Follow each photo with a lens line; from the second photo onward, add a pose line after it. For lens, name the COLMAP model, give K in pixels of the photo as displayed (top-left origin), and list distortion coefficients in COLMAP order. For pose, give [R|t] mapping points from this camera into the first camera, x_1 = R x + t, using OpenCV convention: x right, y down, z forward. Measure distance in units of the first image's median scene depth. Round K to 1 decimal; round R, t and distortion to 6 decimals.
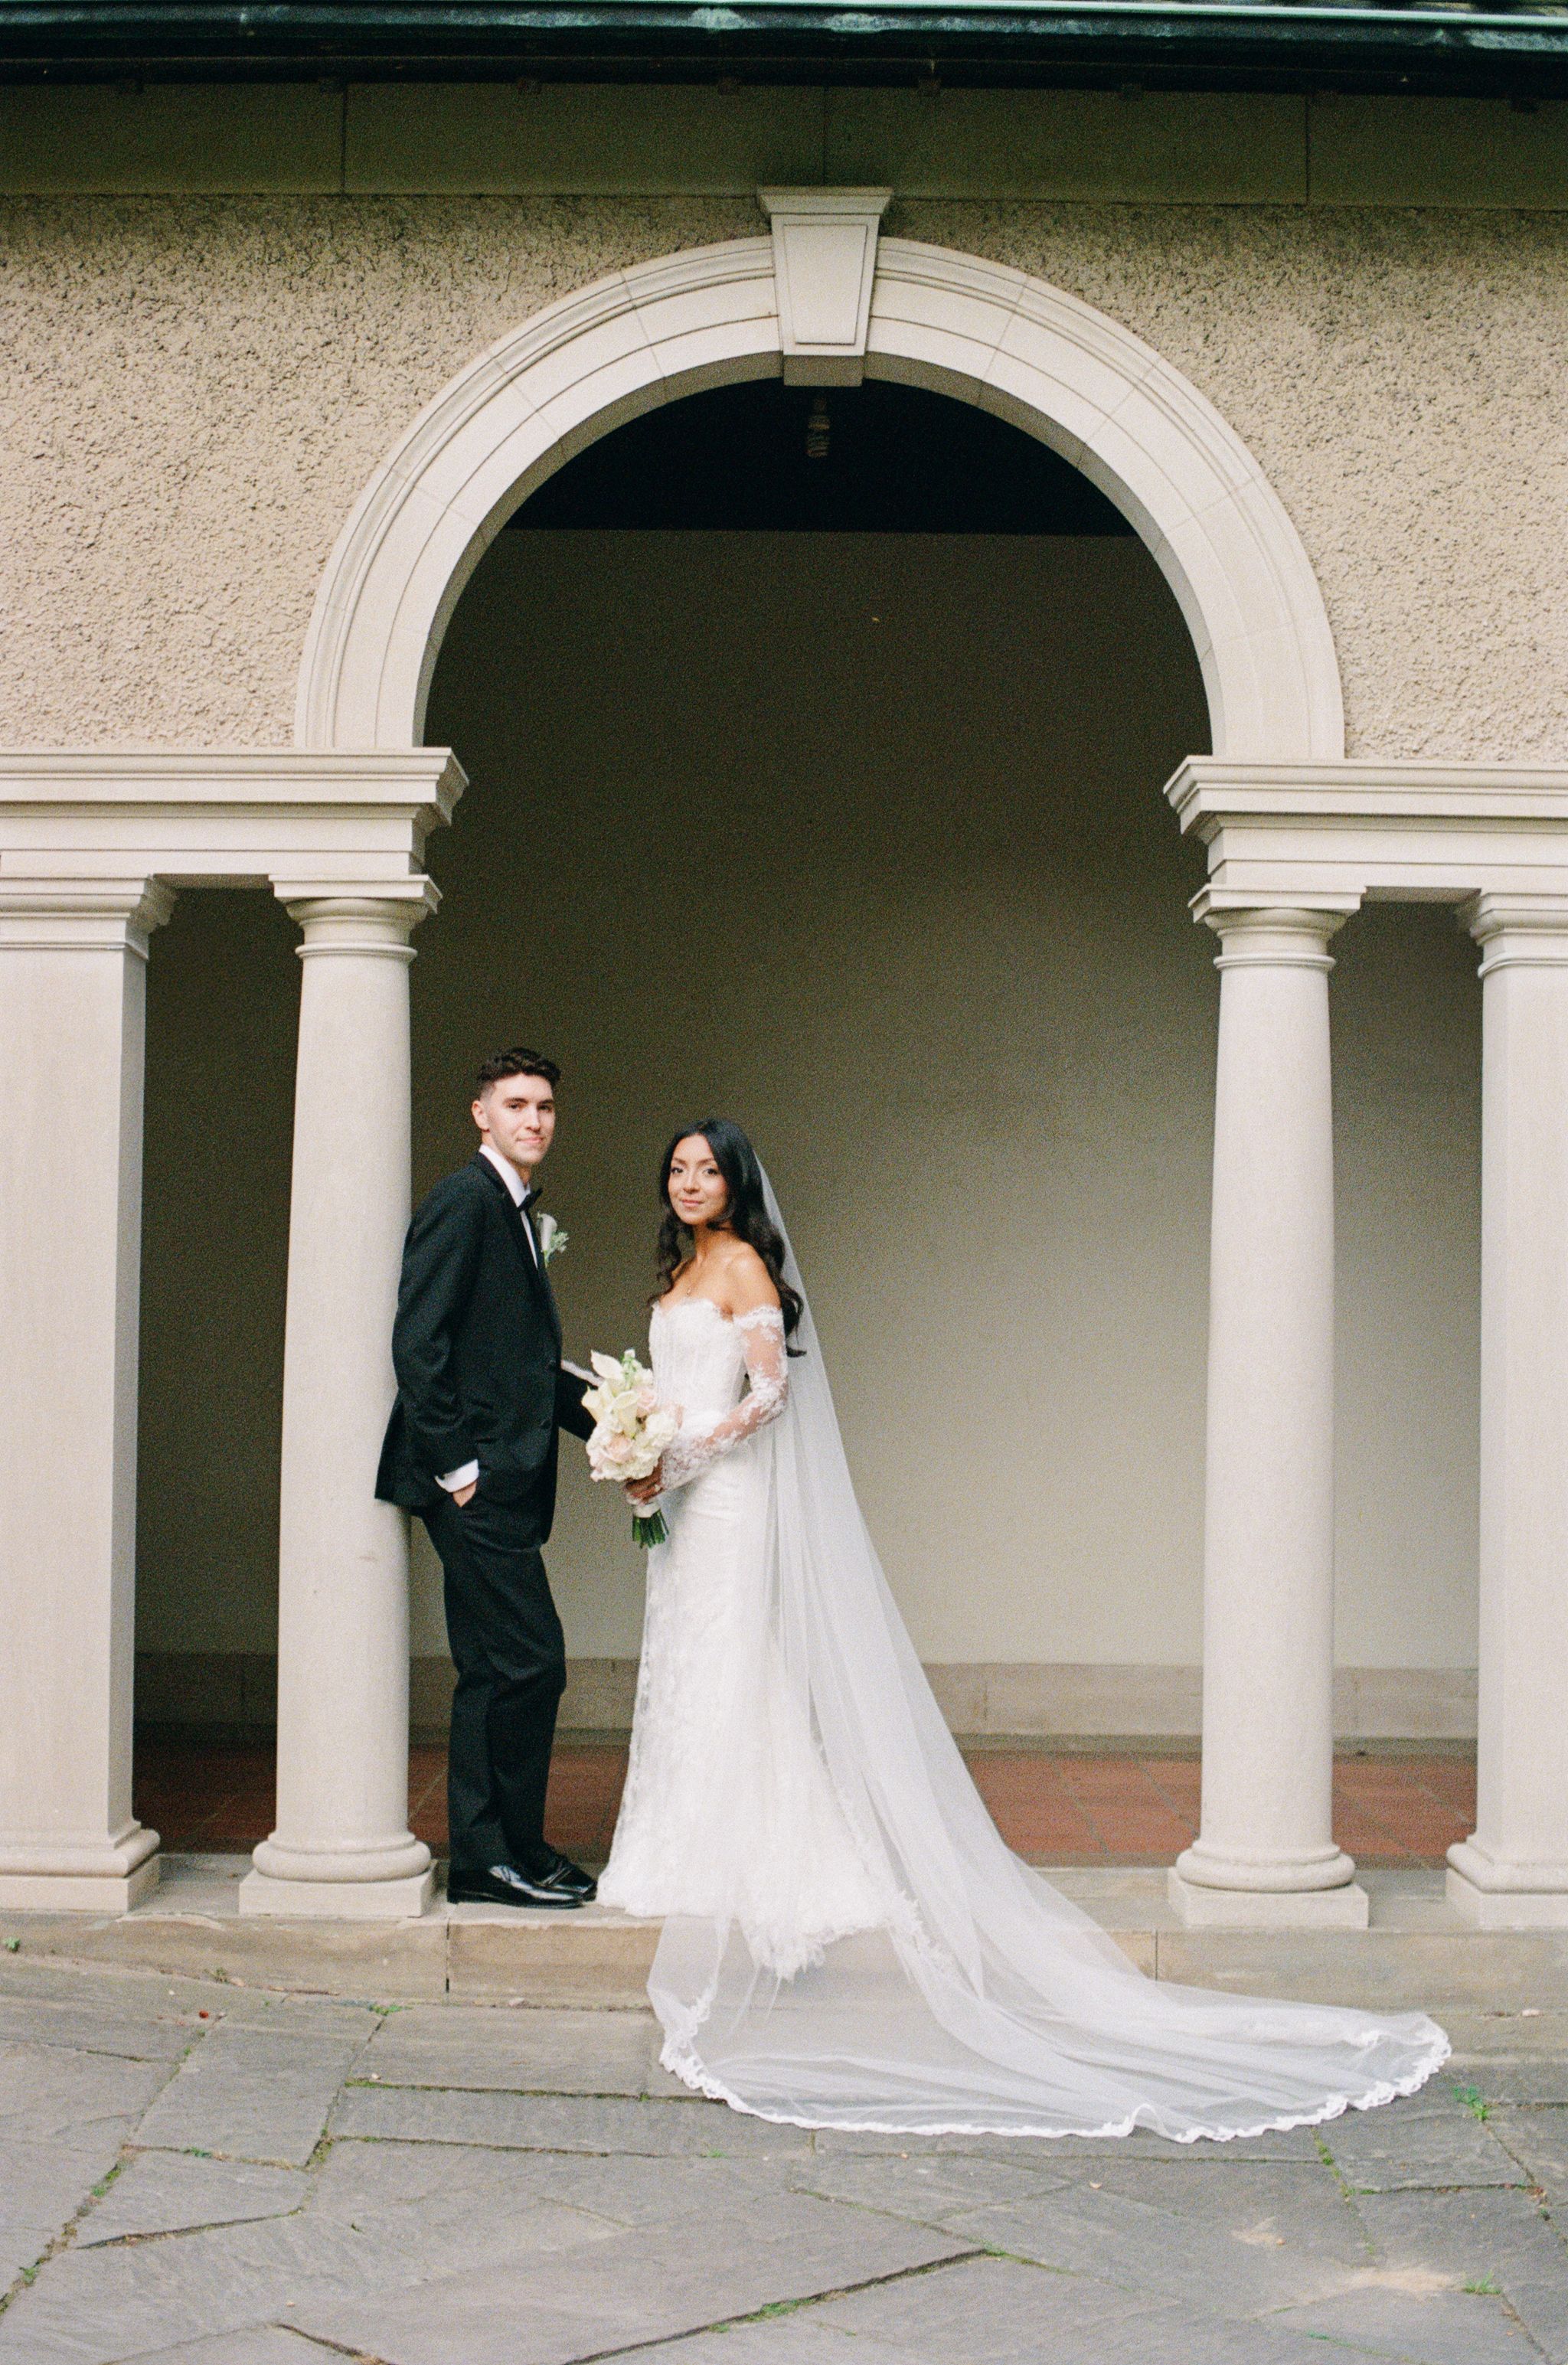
lens RADIAL K [[3717.2, 0, 784.0], [0, 3717.2, 1182.5], [0, 0, 1]] dist [-0.010138, -0.151599]
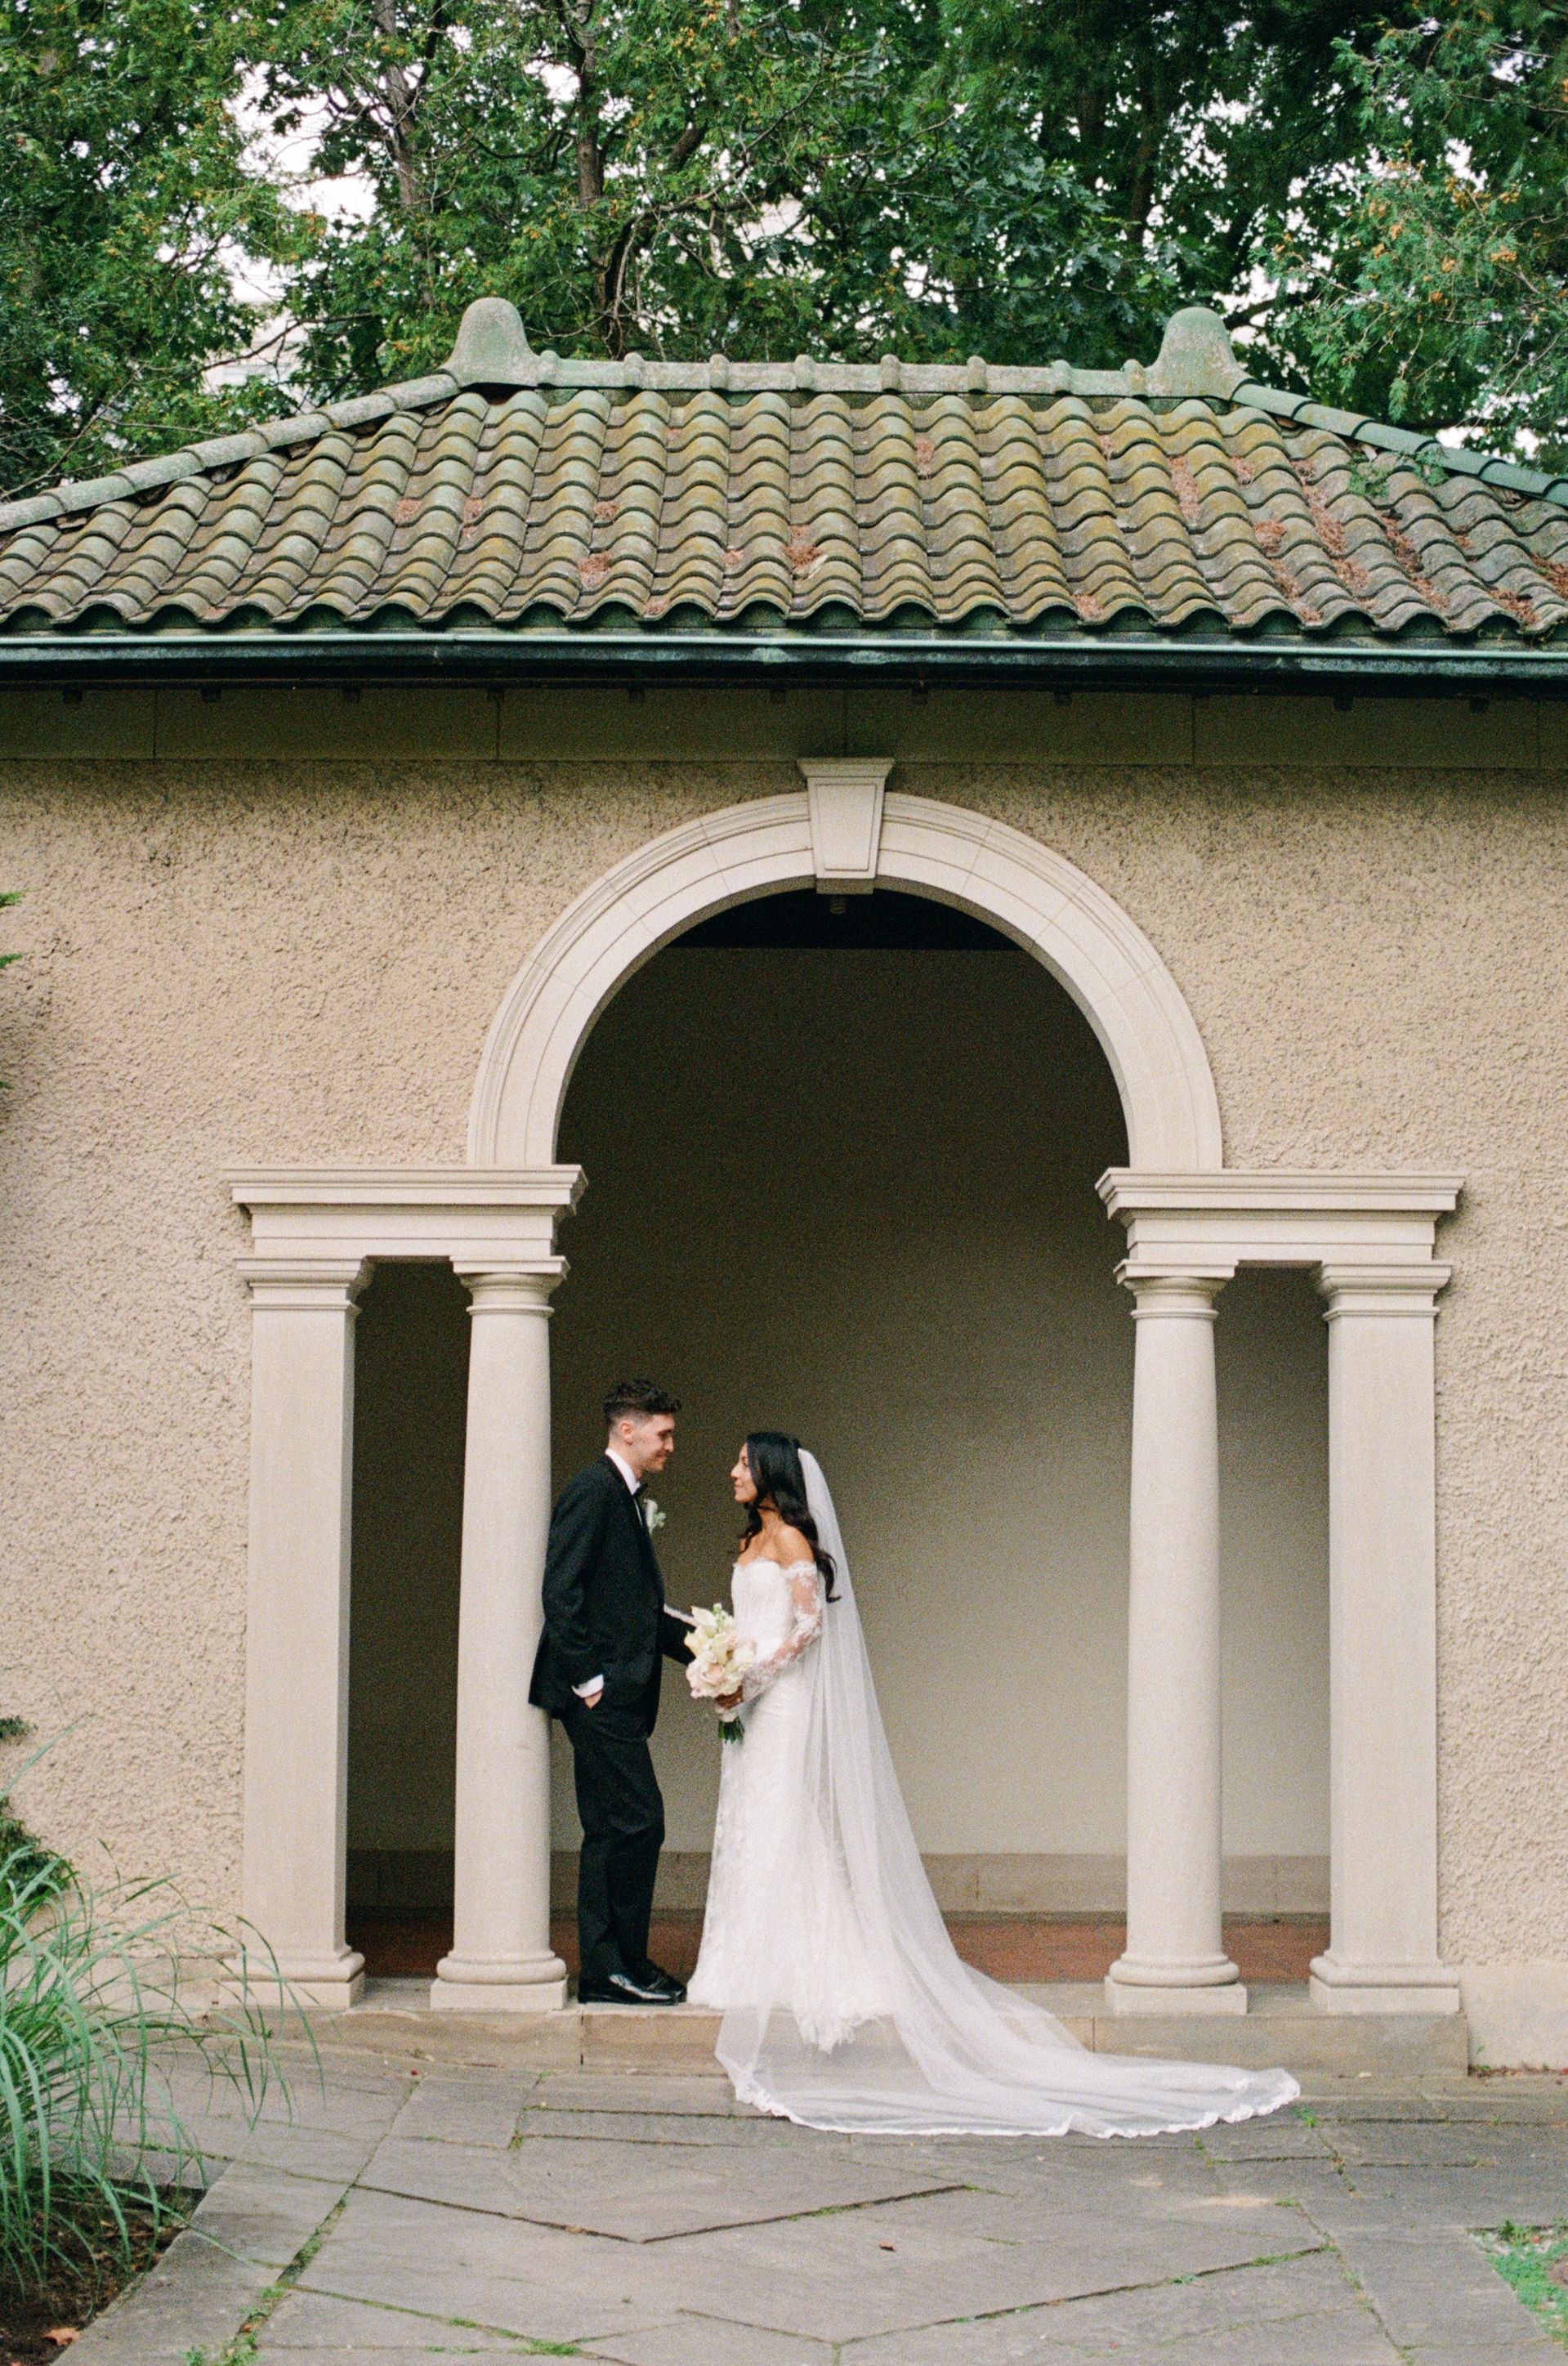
lens RADIAL K [[3764.7, 0, 784.0], [0, 3764.7, 1183.0], [0, 0, 1]] dist [-0.317141, 3.663348]
pose [[0.999985, -0.005140, -0.001825, -0.010634], [0.004997, 0.997448, -0.071217, -0.009210], [0.002186, 0.071206, 0.997459, -0.398863]]
